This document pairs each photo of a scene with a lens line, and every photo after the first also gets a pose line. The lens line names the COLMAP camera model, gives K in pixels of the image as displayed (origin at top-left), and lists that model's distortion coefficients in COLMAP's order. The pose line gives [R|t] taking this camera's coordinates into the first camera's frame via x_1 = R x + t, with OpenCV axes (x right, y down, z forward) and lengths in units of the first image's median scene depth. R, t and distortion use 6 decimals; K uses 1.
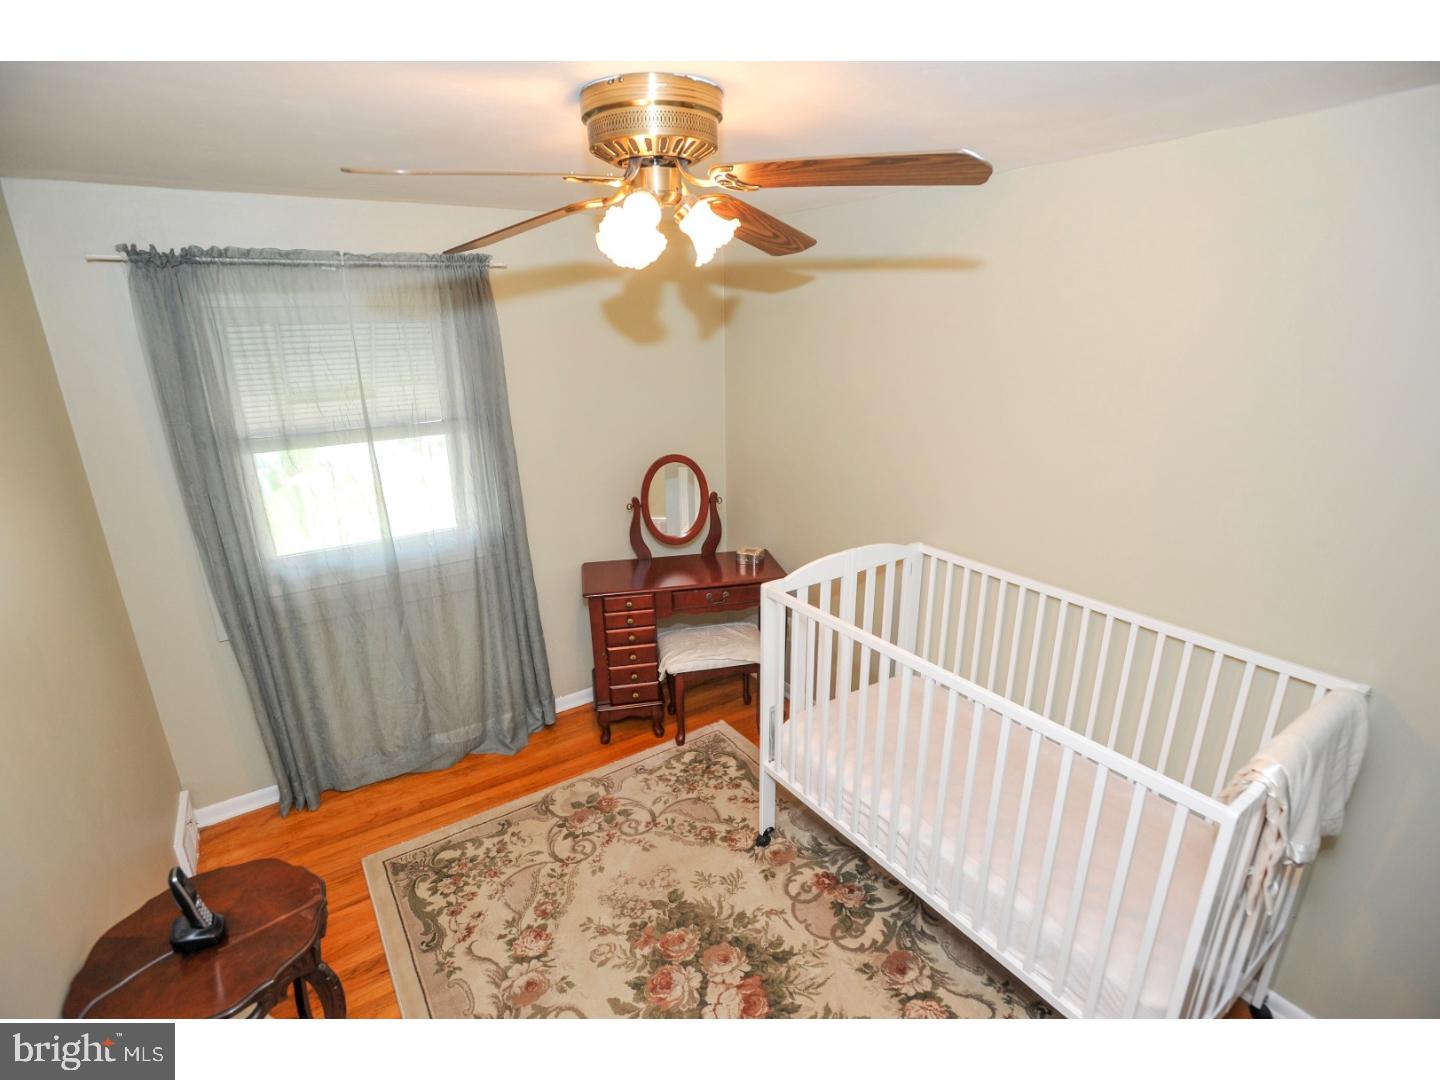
lens RADIAL K [[693.9, 0, 723.3], [0, 693.9, 545.7], [0, 0, 1]] dist [-0.063839, 0.025748]
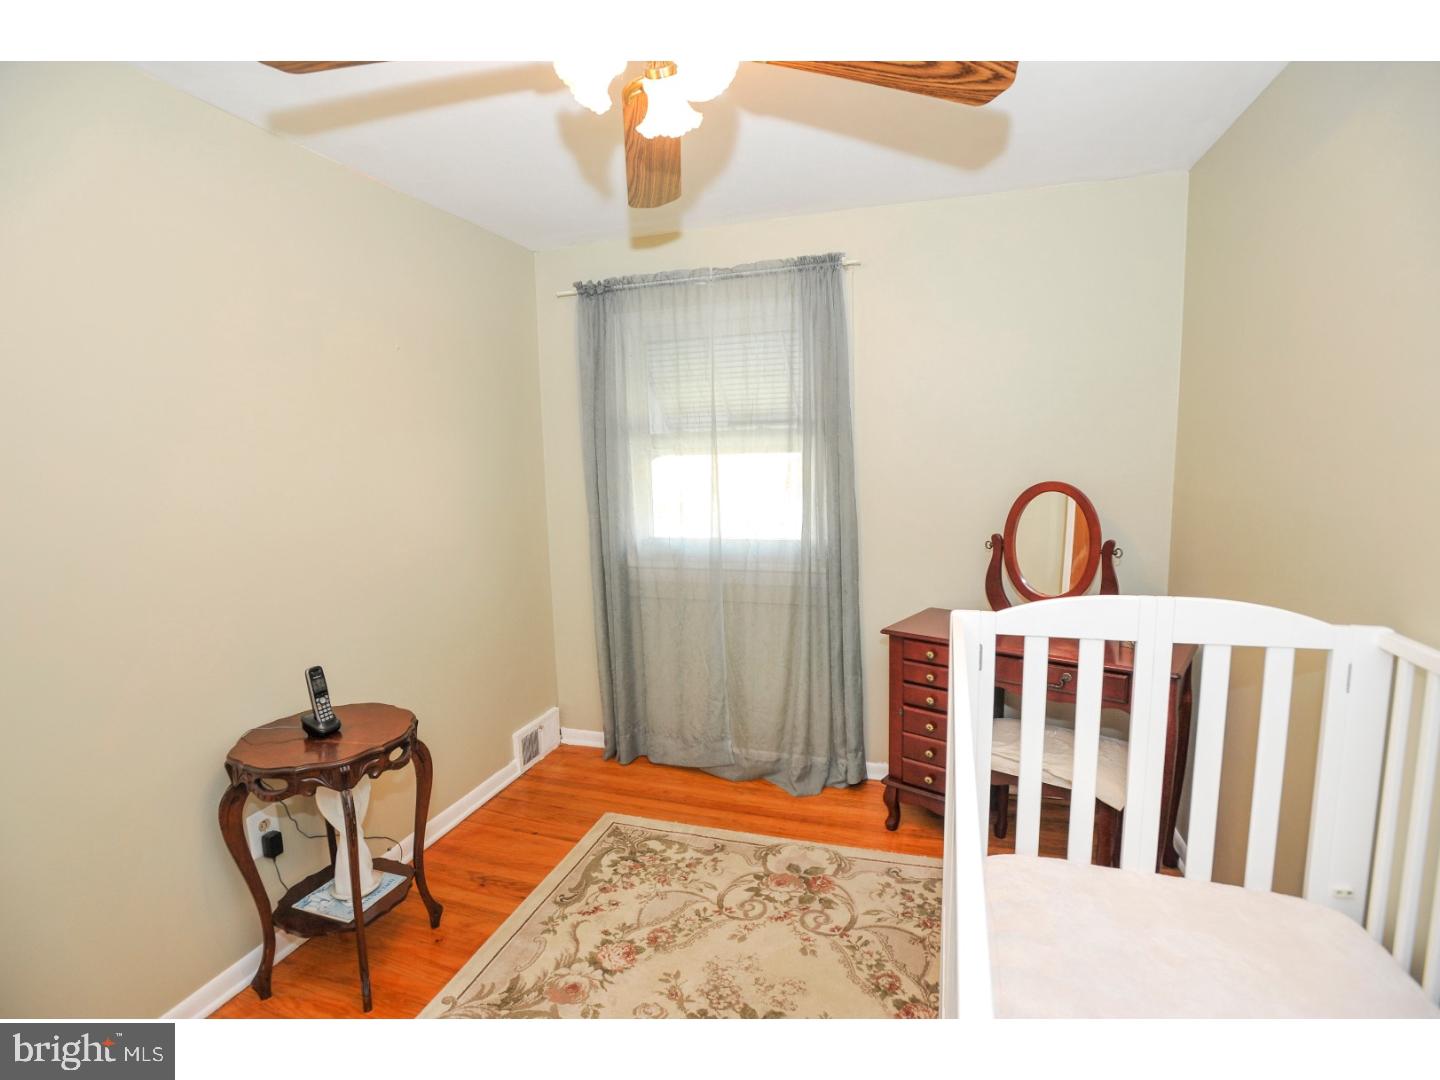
lens RADIAL K [[693.9, 0, 723.3], [0, 693.9, 545.7], [0, 0, 1]] dist [-0.063839, 0.025748]
pose [[0.602376, 0.089916, -0.793132, 0.378193], [-0.228473, 0.971485, -0.063387, 0.082050], [0.764815, 0.219392, 0.605743, 0.388988]]
